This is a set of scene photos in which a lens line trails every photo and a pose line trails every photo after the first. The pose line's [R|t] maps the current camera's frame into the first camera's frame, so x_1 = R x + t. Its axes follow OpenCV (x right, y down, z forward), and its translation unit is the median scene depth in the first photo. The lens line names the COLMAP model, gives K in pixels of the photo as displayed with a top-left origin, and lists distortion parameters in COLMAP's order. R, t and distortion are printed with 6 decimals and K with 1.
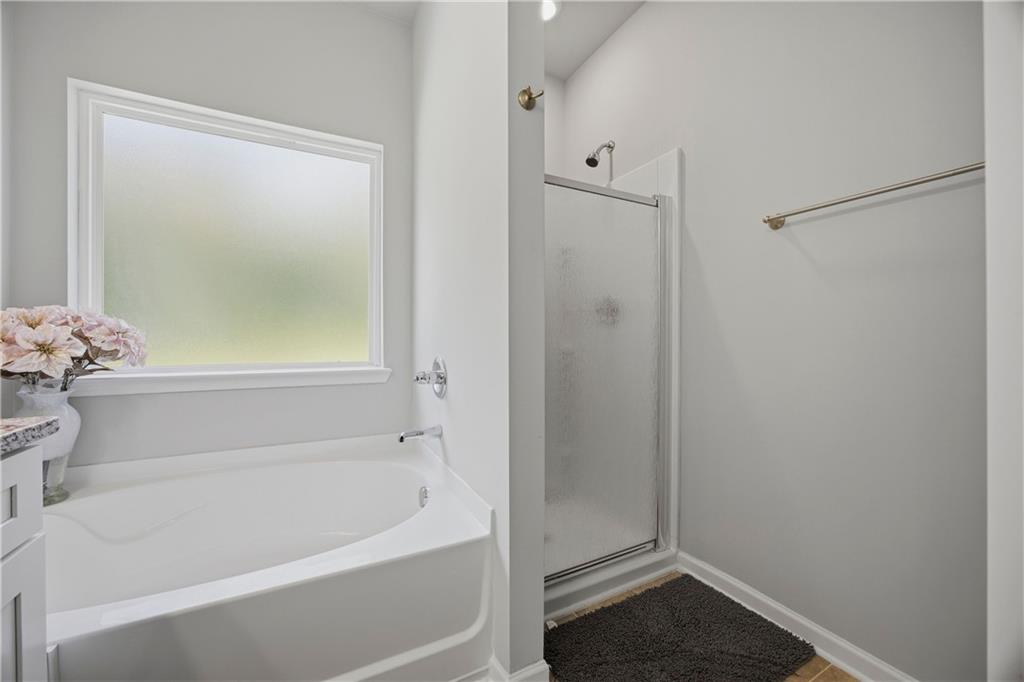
lens RADIAL K [[393.9, 0, 513.2], [0, 393.9, 339.6], [0, 0, 1]] dist [-0.007652, 0.000609]
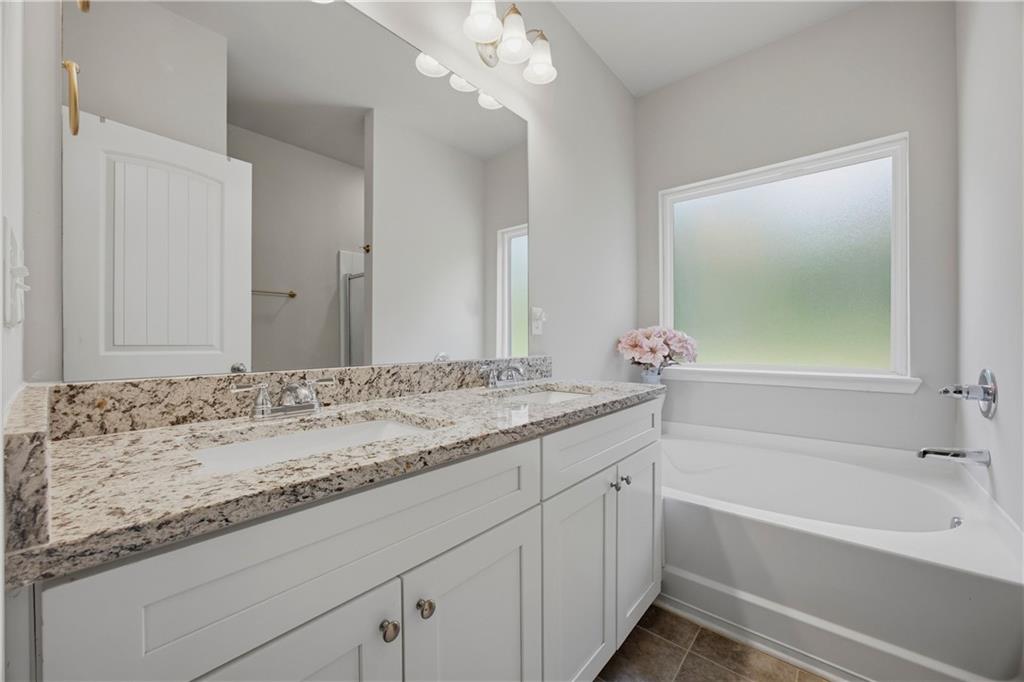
lens RADIAL K [[393.9, 0, 513.4], [0, 393.9, 341.6], [0, 0, 1]] dist [-0.007652, 0.000609]
pose [[0.381383, -0.003510, -0.924410, 0.215817], [0.000591, 0.999994, -0.003553, -0.010822], [0.924417, 0.000809, 0.381383, -0.258015]]
